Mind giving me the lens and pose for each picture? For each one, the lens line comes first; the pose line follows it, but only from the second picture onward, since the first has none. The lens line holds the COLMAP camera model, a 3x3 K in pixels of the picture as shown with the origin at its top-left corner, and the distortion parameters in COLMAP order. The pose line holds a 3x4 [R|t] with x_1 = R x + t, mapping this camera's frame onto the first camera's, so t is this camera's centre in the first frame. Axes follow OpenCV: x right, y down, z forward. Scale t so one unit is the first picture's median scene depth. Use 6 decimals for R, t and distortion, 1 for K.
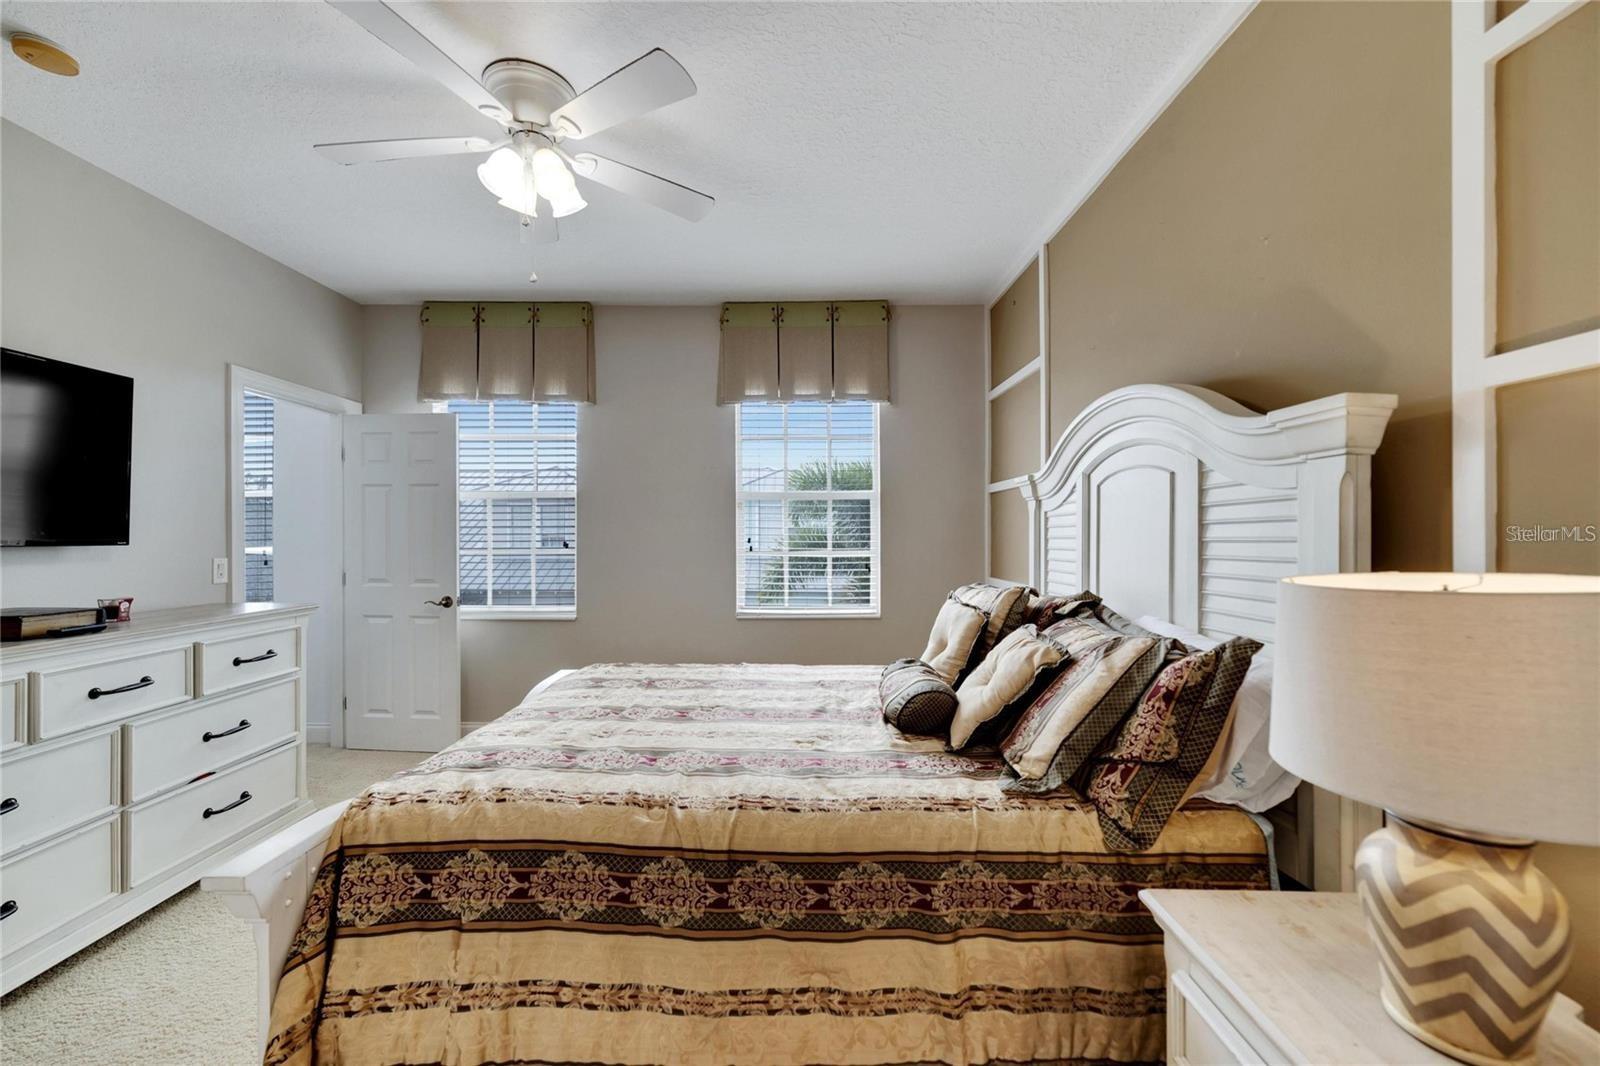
lens RADIAL K [[615.2, 0, 798.2], [0, 615.2, 540.0], [0, 0, 1]] dist [0.000162, 0.000207]
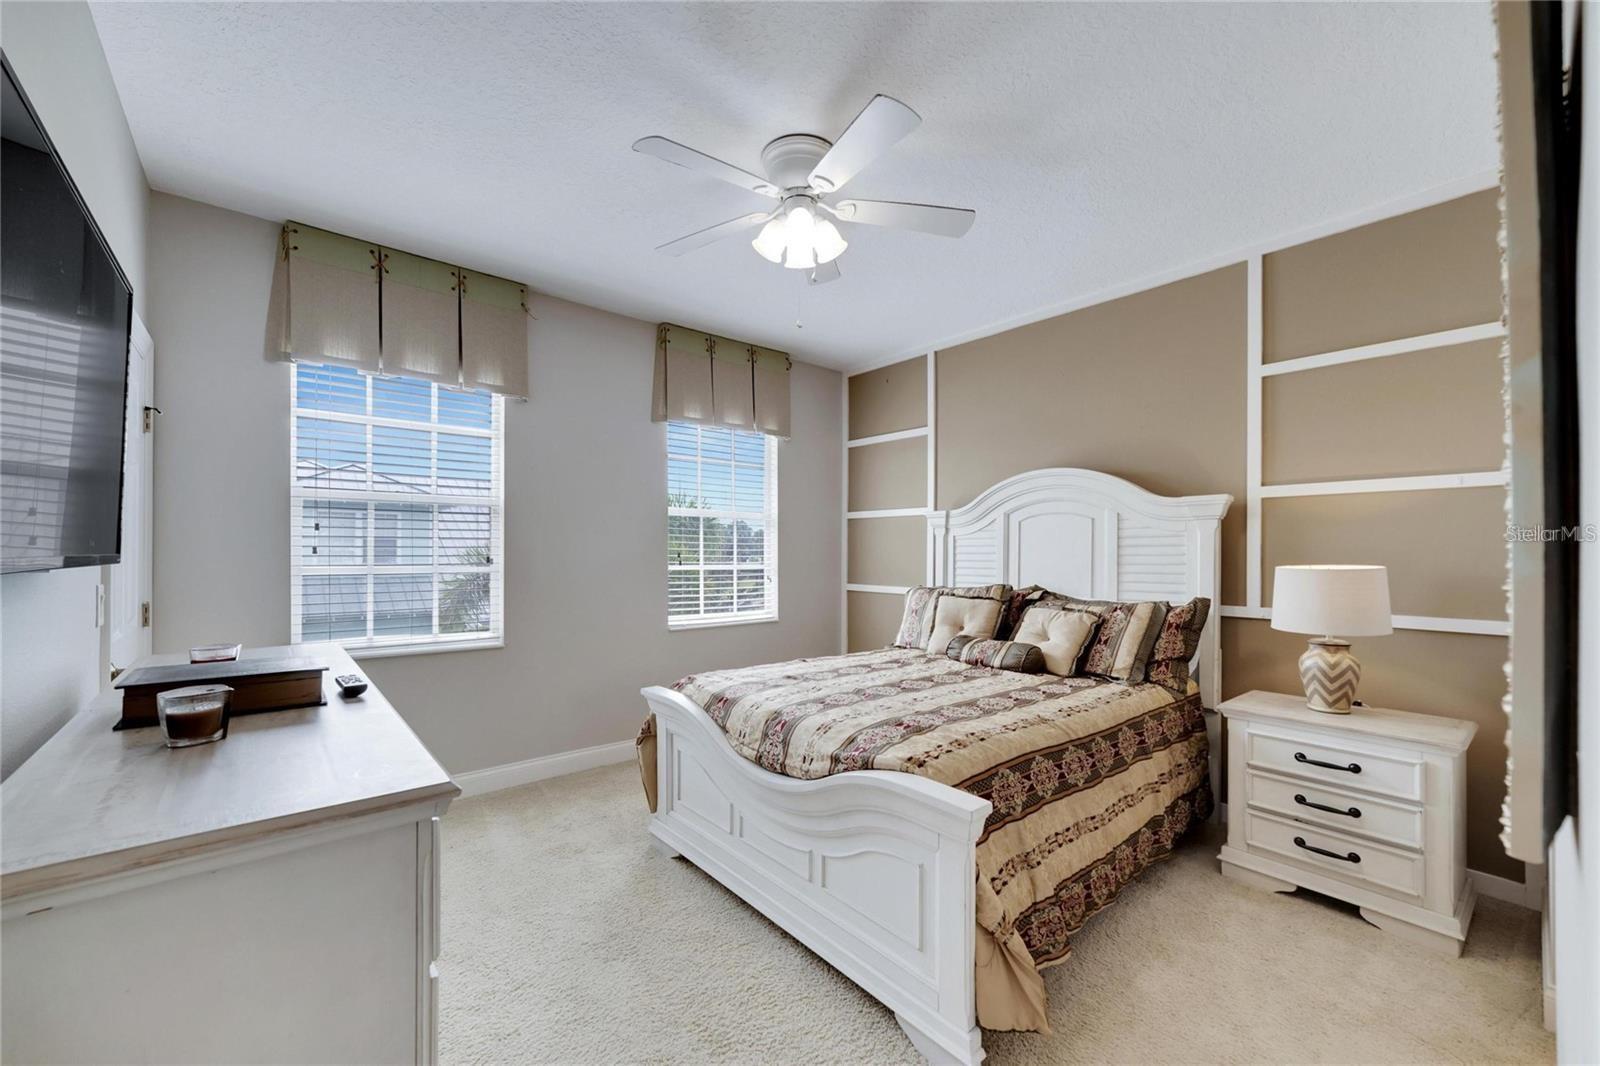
lens RADIAL K [[631.0, 0, 797.3], [0, 631.0, 549.4], [0, 0, 1]] dist [0.008110, 0.000099]
pose [[0.758336, 0.002395, 0.651860, -1.196672], [0.001452, 0.999985, -0.005364, -0.005481], [-0.651863, 0.005014, 0.758320, 0.116485]]
